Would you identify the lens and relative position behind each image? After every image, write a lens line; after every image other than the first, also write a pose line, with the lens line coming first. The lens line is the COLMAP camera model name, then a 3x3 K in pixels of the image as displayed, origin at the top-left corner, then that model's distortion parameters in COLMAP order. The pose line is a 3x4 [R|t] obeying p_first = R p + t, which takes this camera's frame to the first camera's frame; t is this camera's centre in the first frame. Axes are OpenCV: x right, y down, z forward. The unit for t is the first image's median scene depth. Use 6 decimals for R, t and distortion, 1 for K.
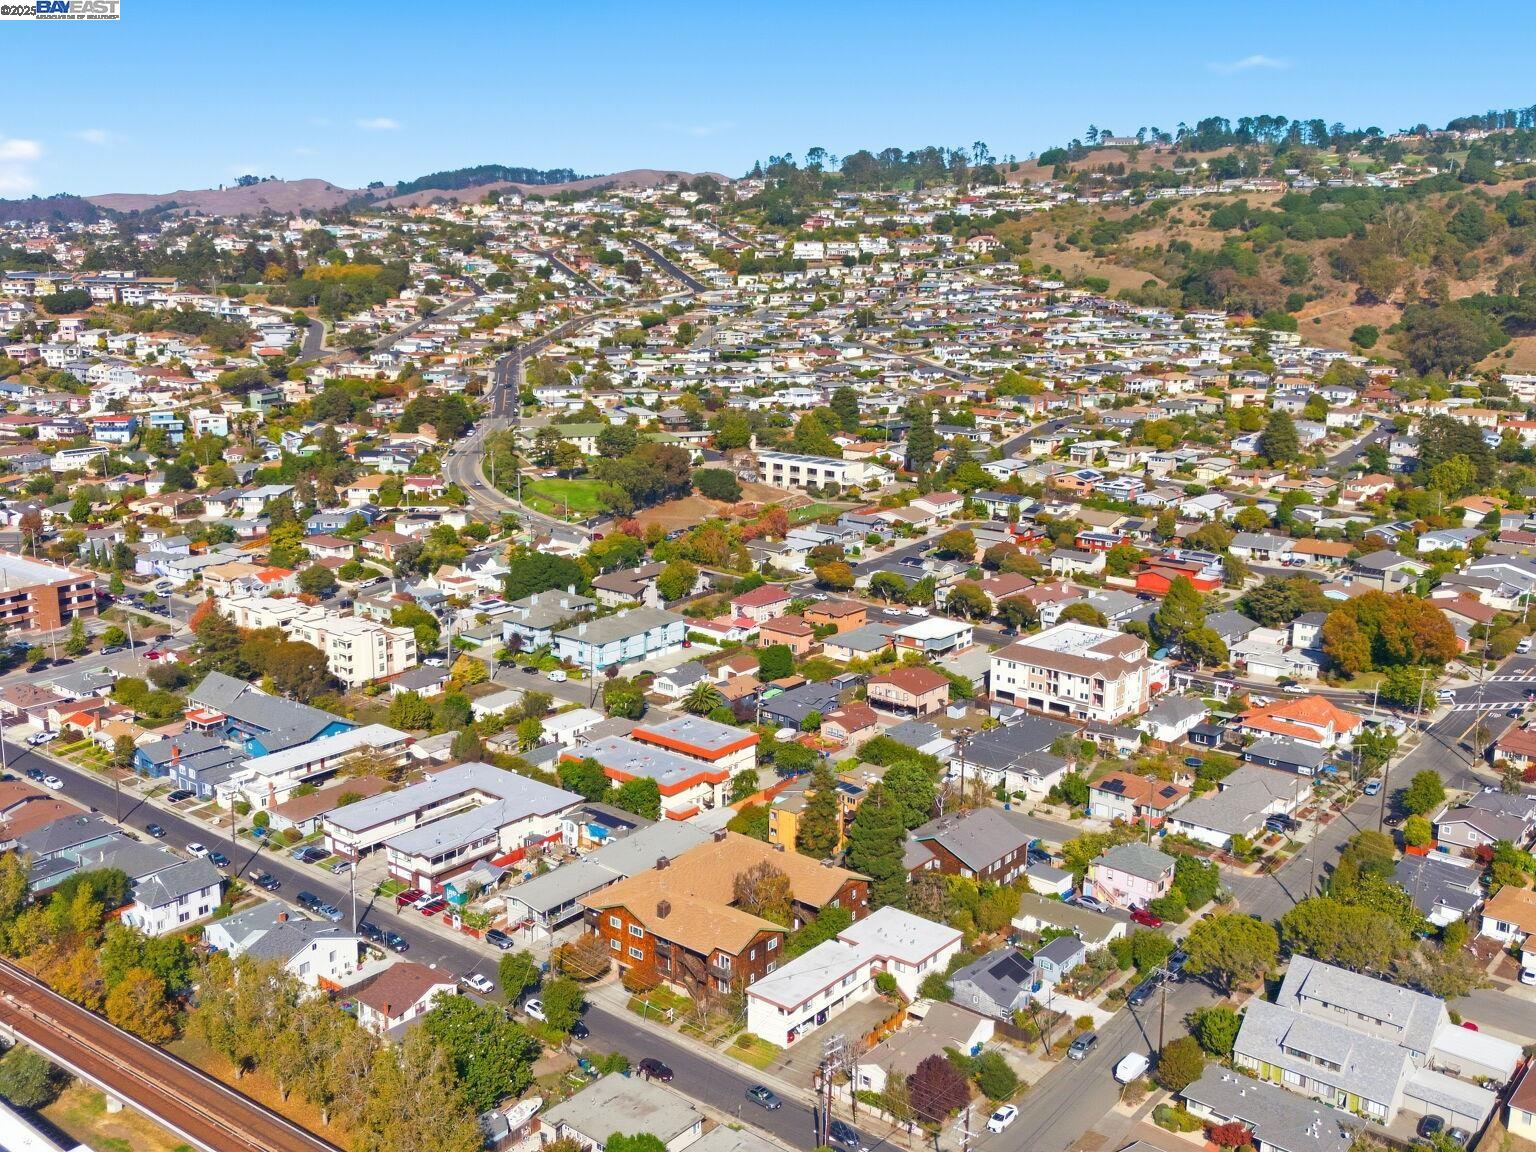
lens RADIAL K [[1495.7, 0, 759.4], [0, 1495.7, 582.8], [0, 0, 1]] dist [0.041320, 0.000000]
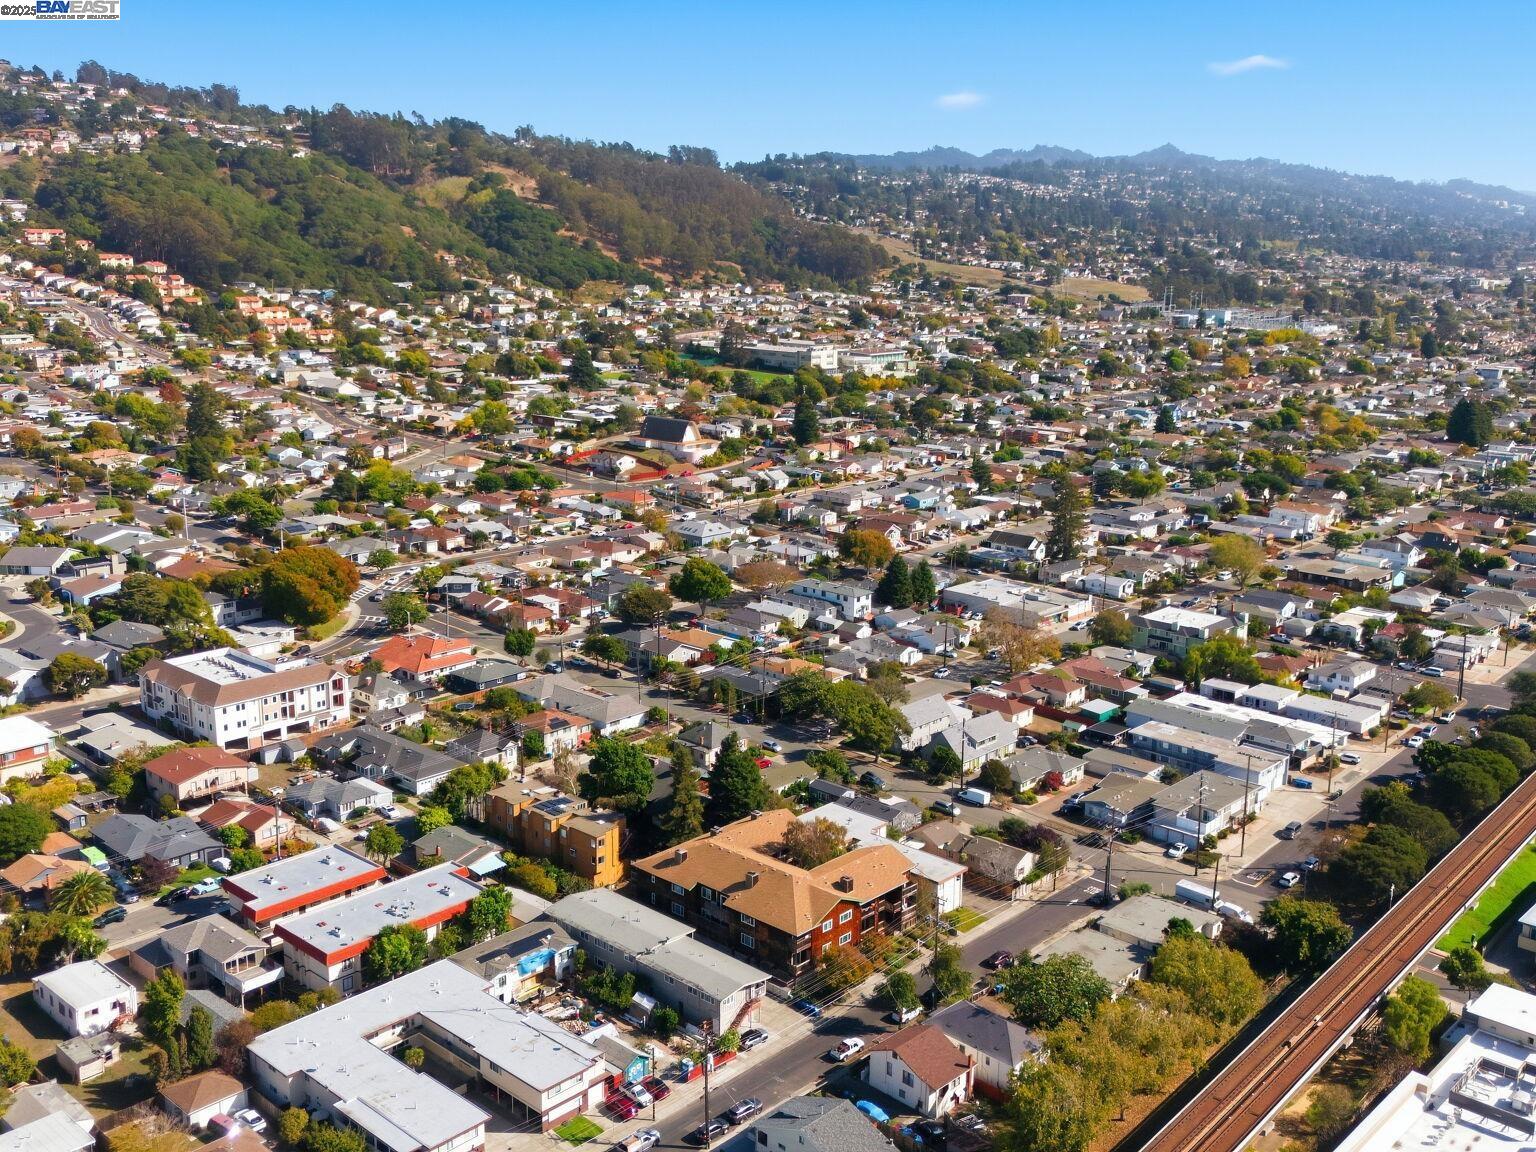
lens RADIAL K [[1495.7, 0, 772.3], [0, 1495.7, 563.8], [0, 0, 1]] dist [0.041320, 0.000000]
pose [[0.042700, -0.224591, 0.973517, -0.577907], [0.217445, 0.953137, 0.210352, -0.125714], [-0.975138, 0.202704, 0.089536, 0.510534]]
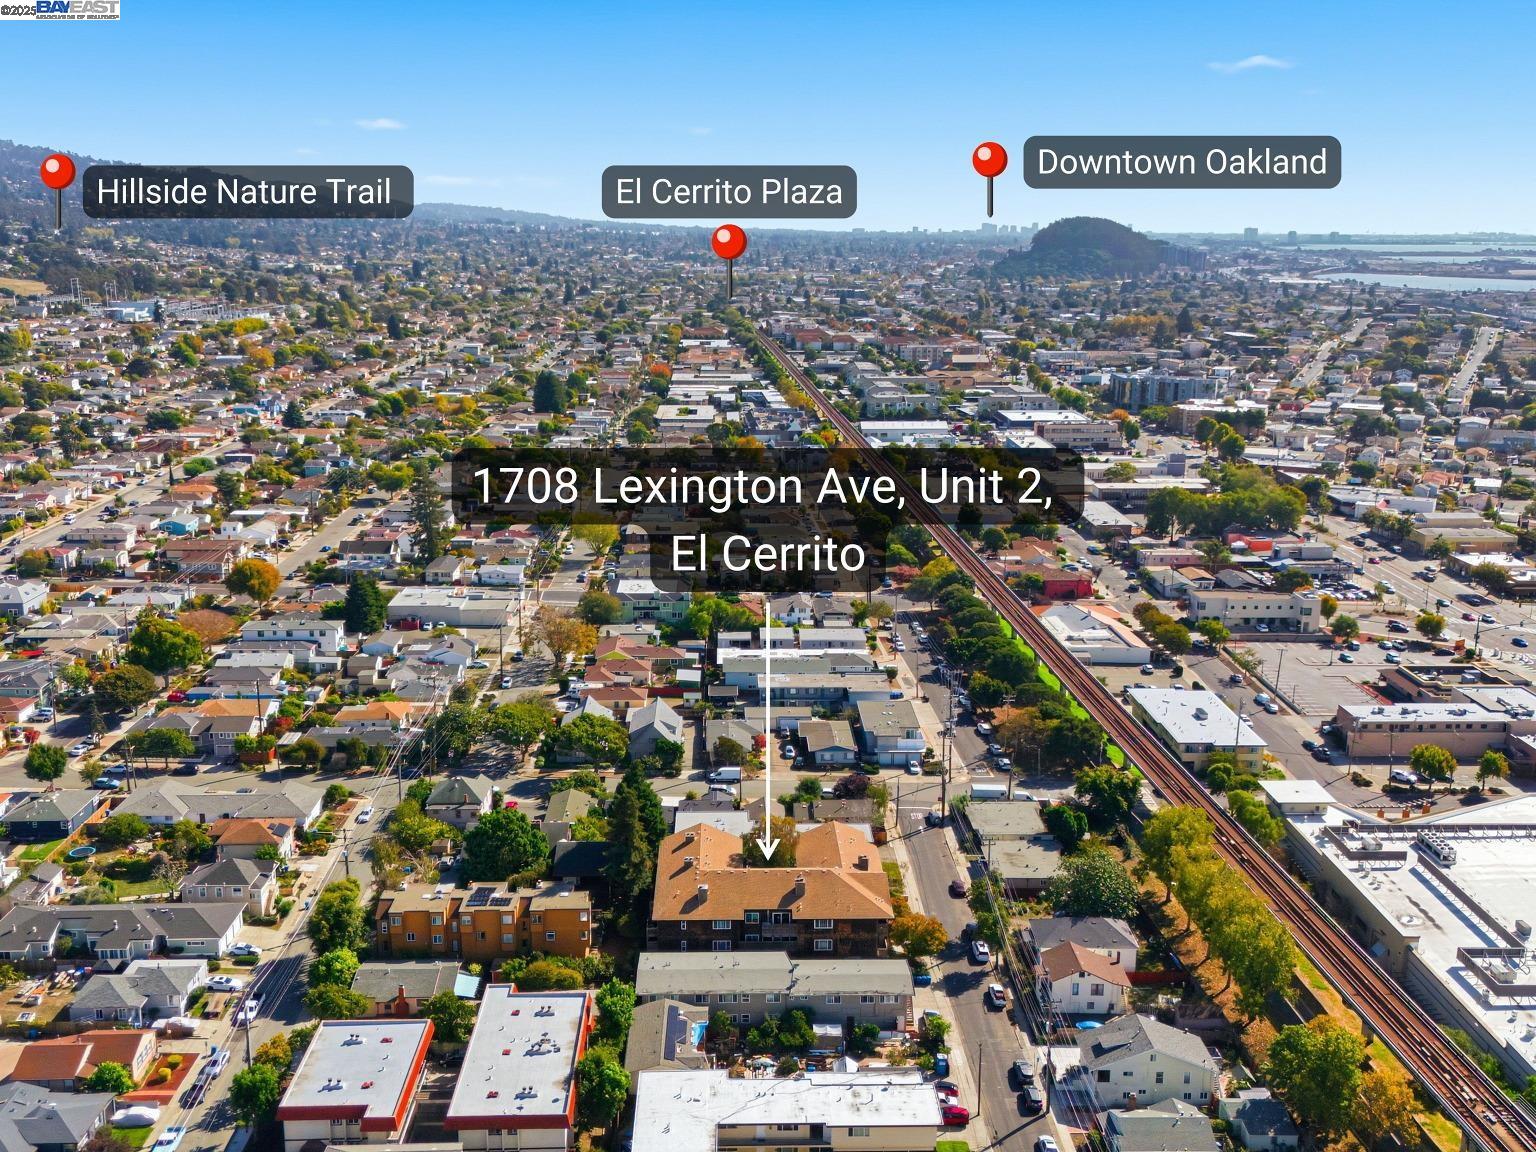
lens RADIAL K [[1495.7, 0, 764.8], [0, 1495.7, 576.8], [0, 0, 1]] dist [0.041320, 0.000000]
pose [[-0.650911, -0.181114, 0.737233, -0.438939], [0.174422, 0.909465, 0.377426, -0.213748], [-0.738845, 0.374261, -0.560391, 0.871478]]
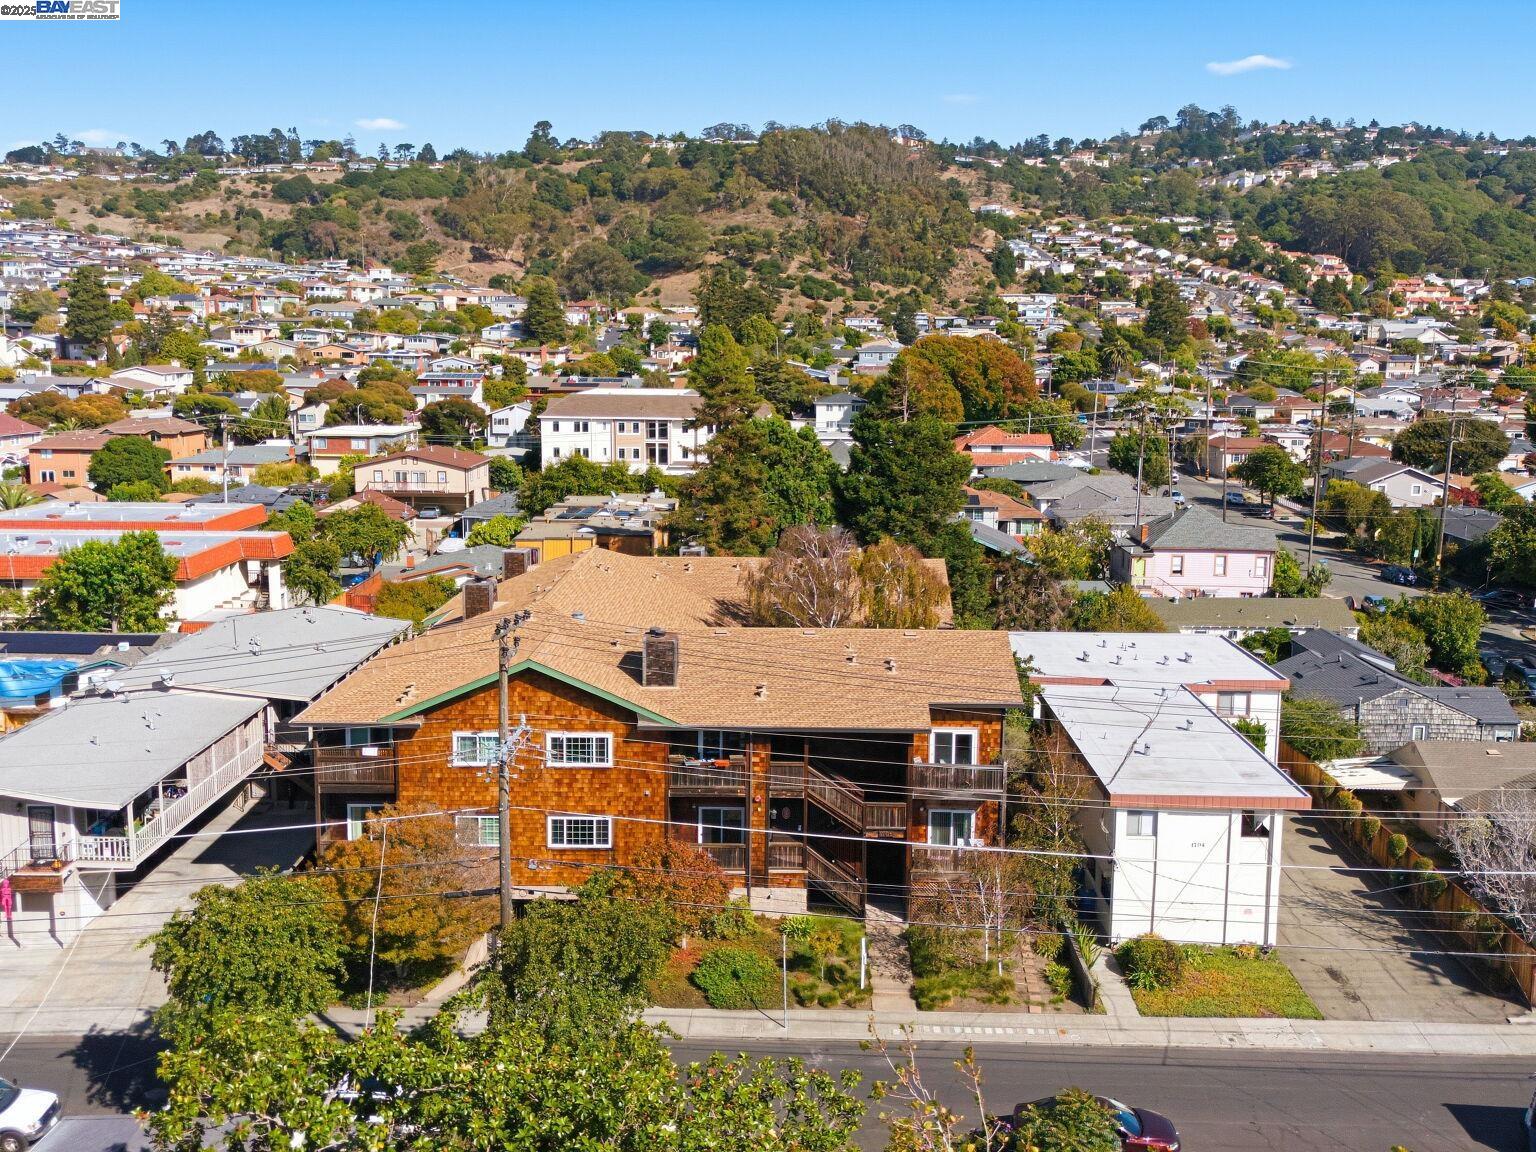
lens RADIAL K [[1495.7, 0, 768.1], [0, 1495.7, 578.7], [0, 0, 1]] dist [0.041320, 0.000000]
pose [[0.778734, -0.100005, 0.619332, -0.128092], [0.141778, 0.989726, -0.018454, 0.117683], [-0.611123, 0.102179, 0.784913, 0.423590]]
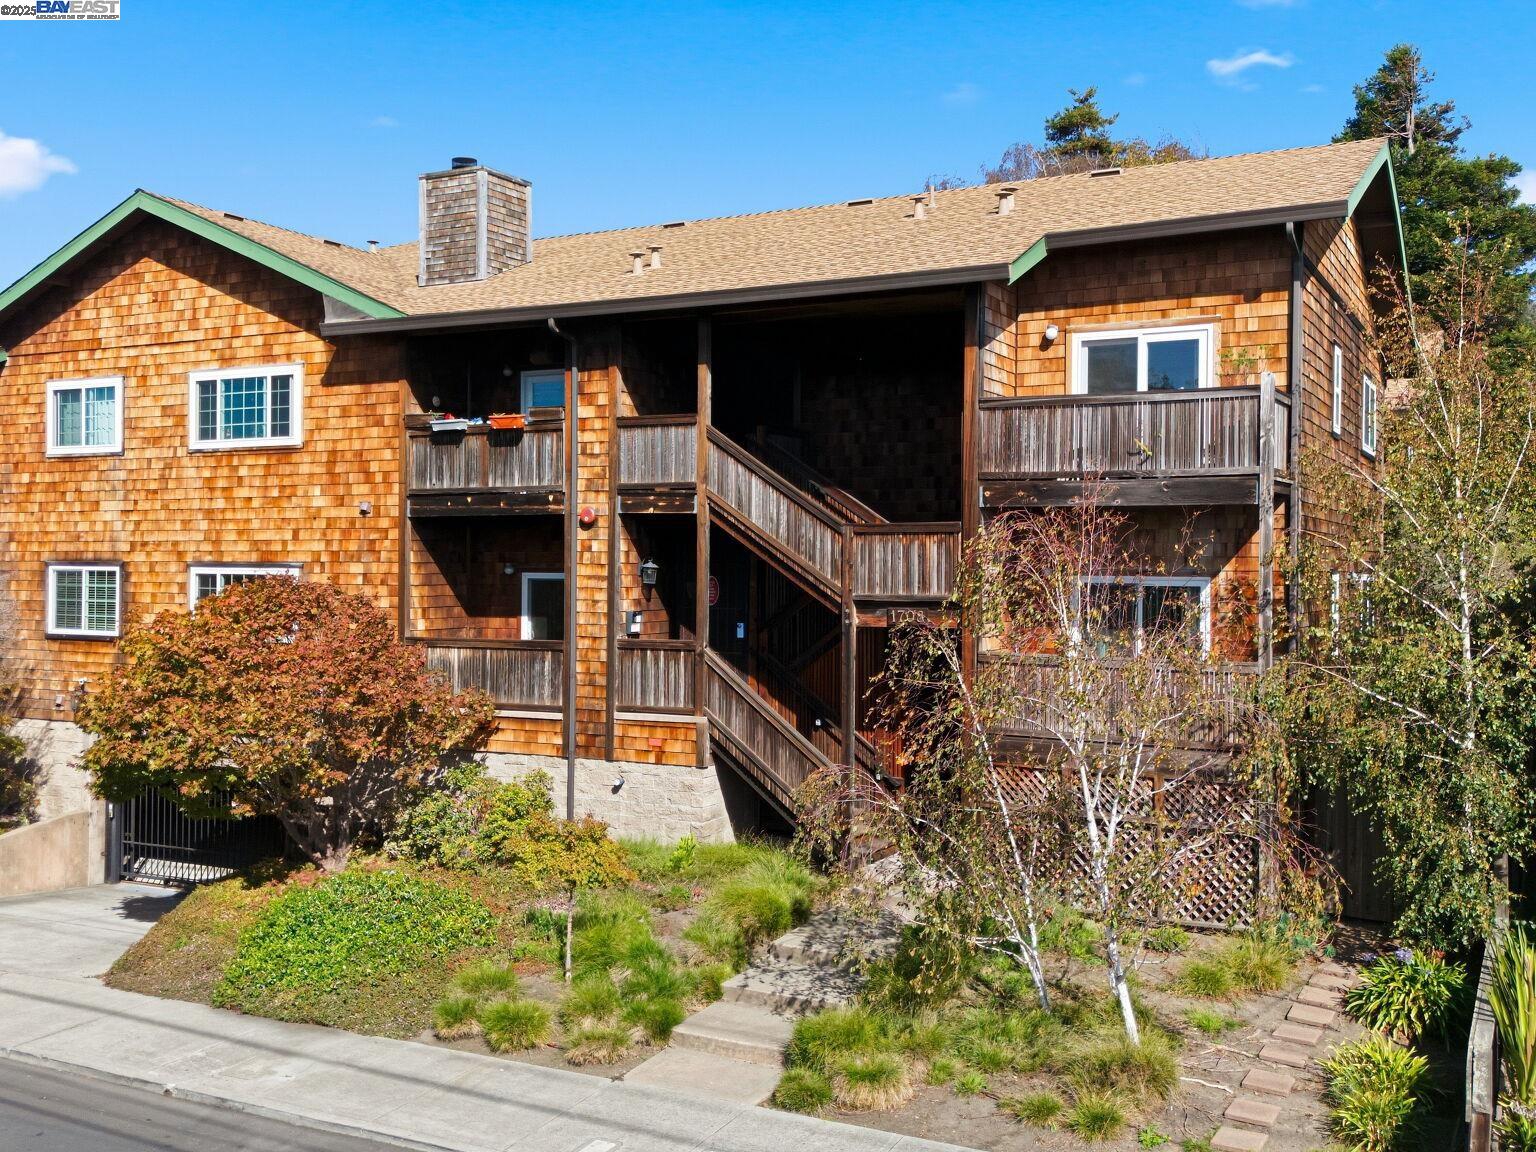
lens RADIAL K [[1495.7, 0, 738.8], [0, 1495.7, 595.1], [0, 0, 1]] dist [0.041320, 0.000000]
pose [[0.976806, -0.005593, 0.214053, -0.040181], [0.049146, 0.978829, -0.198694, 0.153097], [-0.208410, 0.204606, 0.956400, 0.492622]]
